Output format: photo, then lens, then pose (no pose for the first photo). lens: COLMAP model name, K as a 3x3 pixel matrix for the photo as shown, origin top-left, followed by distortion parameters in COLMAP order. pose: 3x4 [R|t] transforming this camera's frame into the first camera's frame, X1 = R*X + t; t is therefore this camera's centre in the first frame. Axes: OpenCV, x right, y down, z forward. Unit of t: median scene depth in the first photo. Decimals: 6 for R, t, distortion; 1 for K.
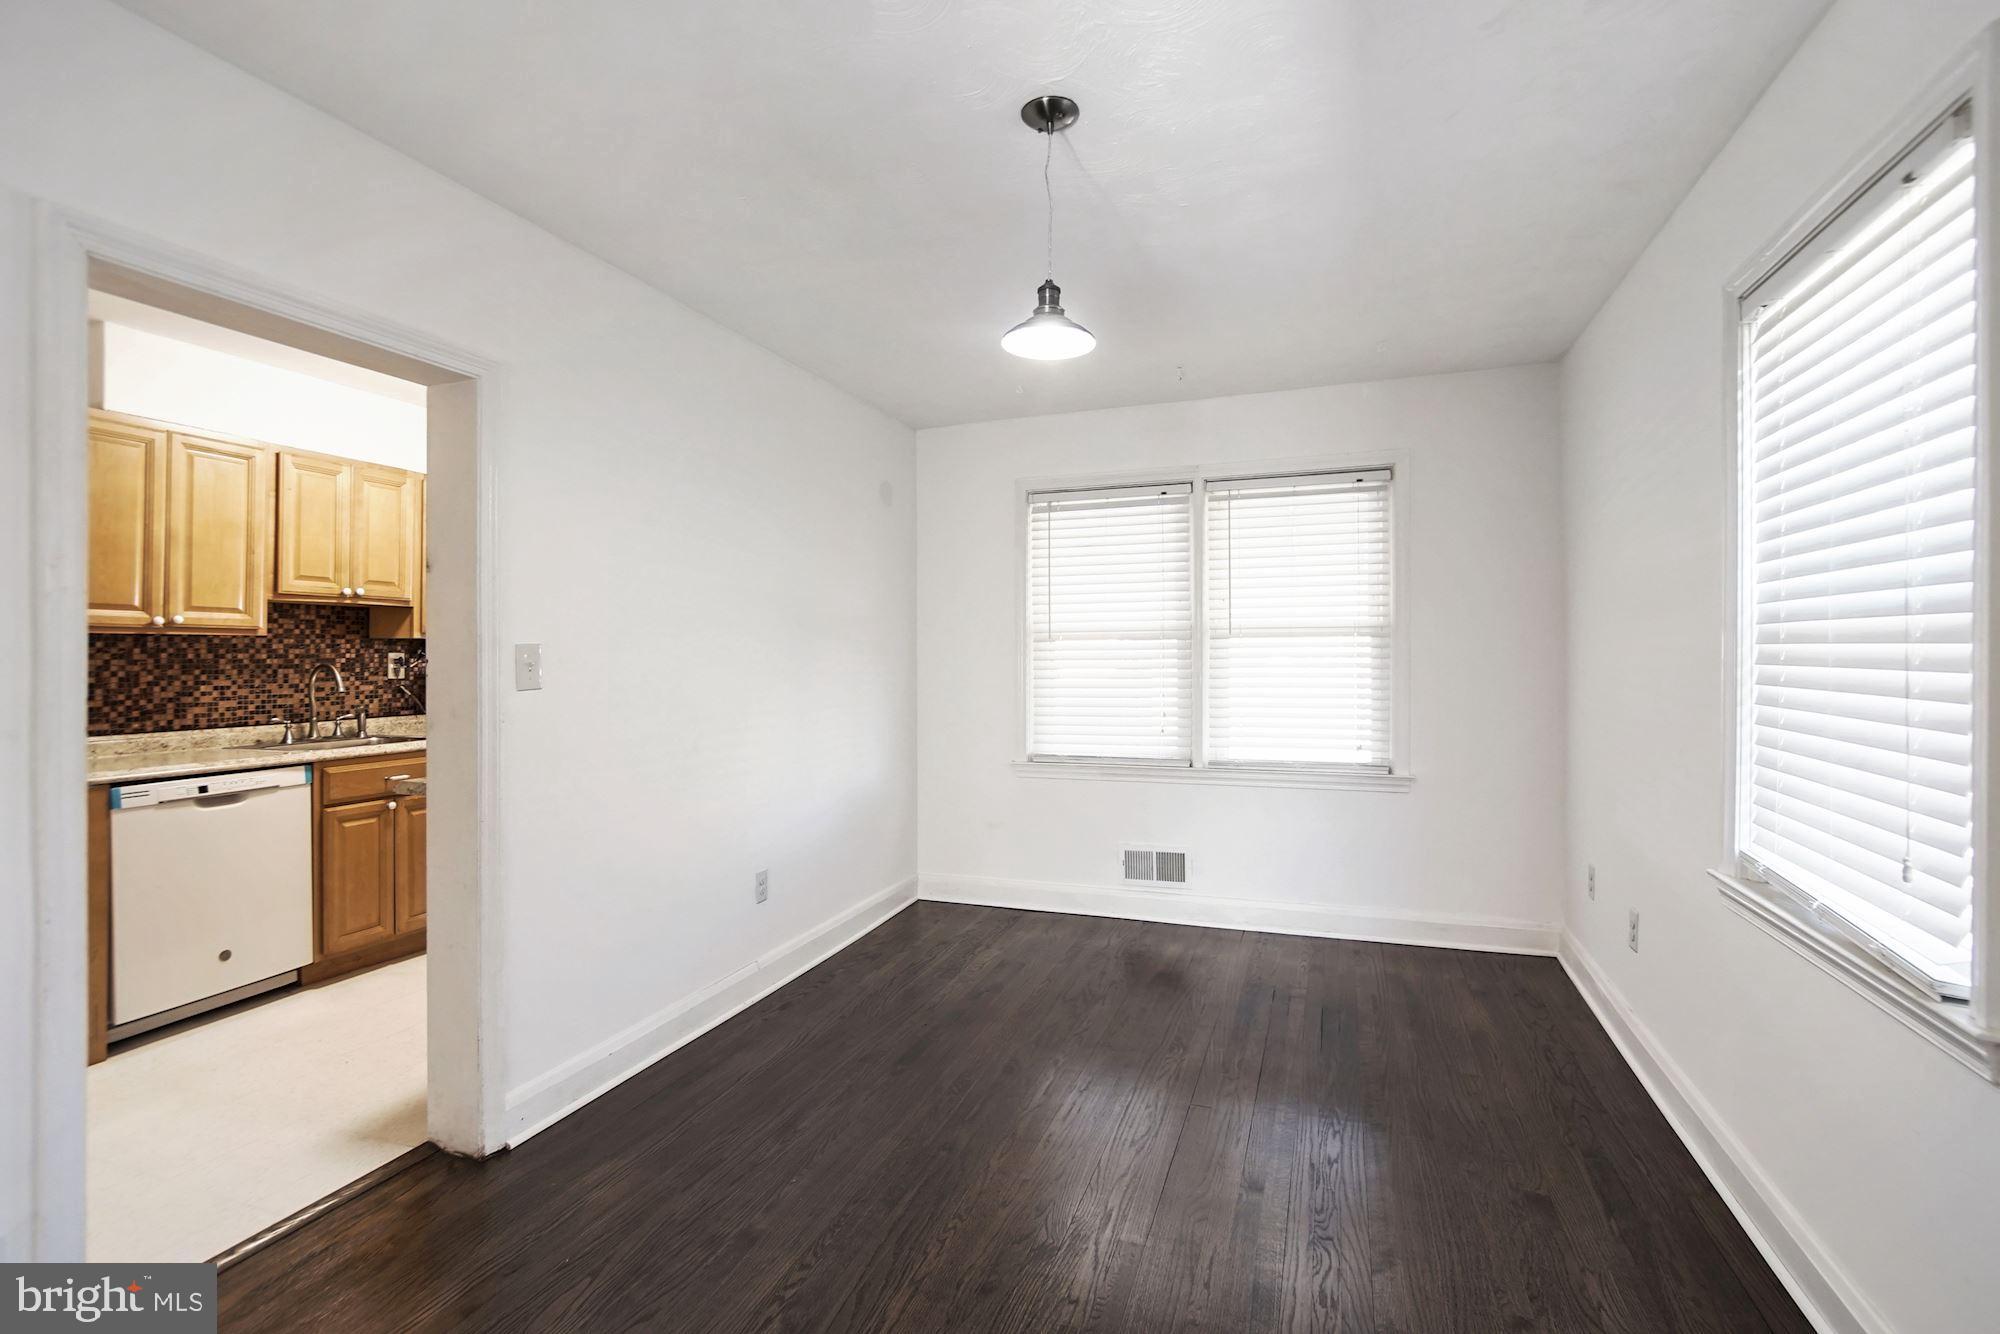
lens RADIAL K [[917.2, 0, 1000.2], [0, 917.2, 656.7], [0, 0, 1]] dist [0.000171, 0.000045]
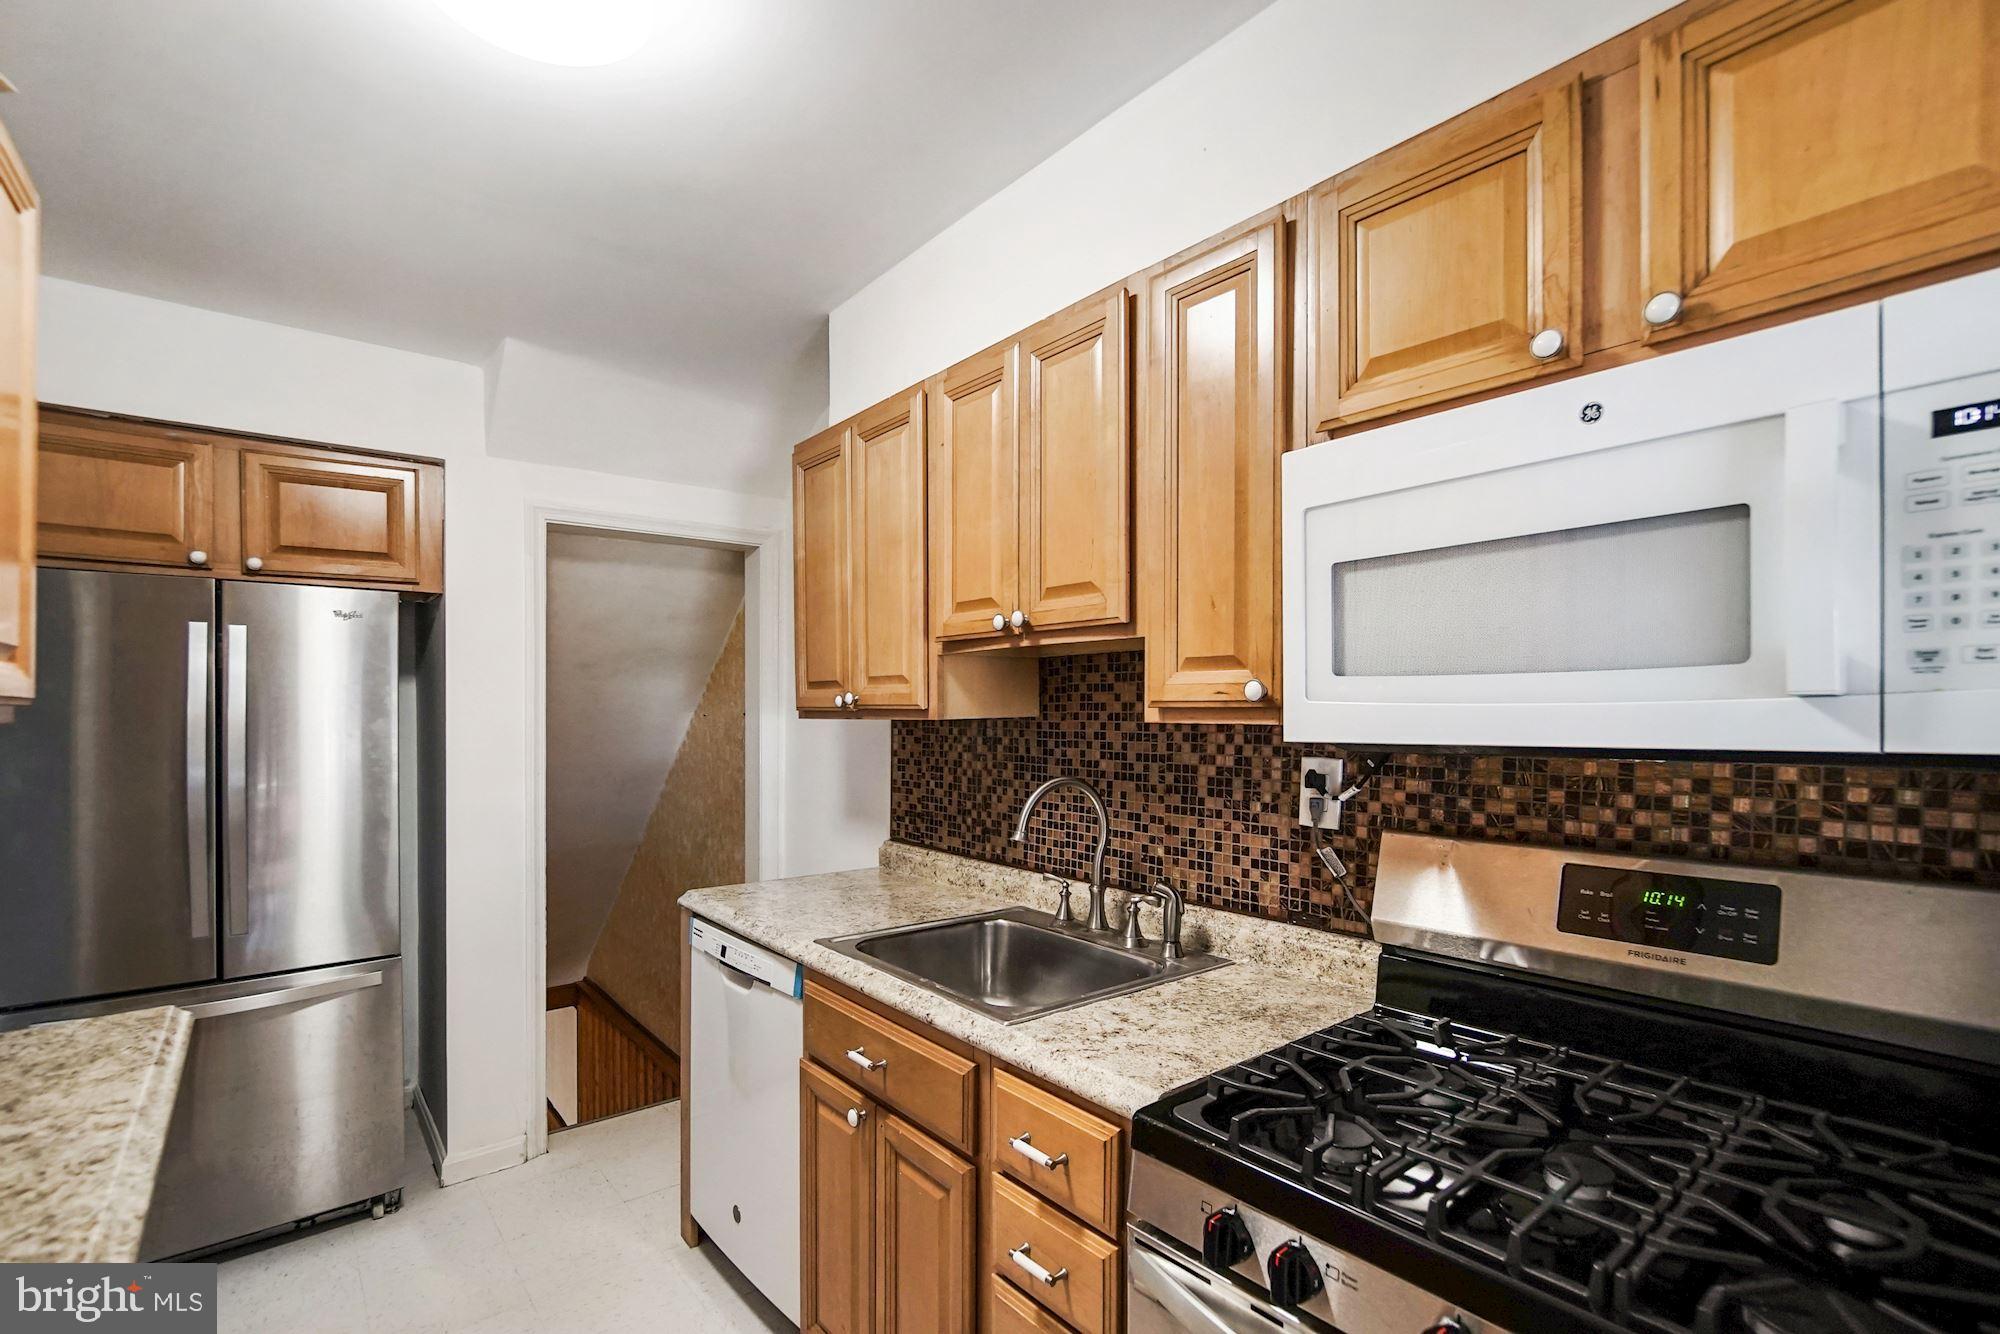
lens RADIAL K [[917.2, 0, 1034.7], [0, 917.2, 702.2], [0, 0, 1]] dist [0.000171, 0.000045]
pose [[-0.481833, -0.006683, -0.876238, -0.309894], [-0.001229, 0.999975, -0.006951, -0.027051], [0.876262, -0.002272, -0.481829, 1.204718]]
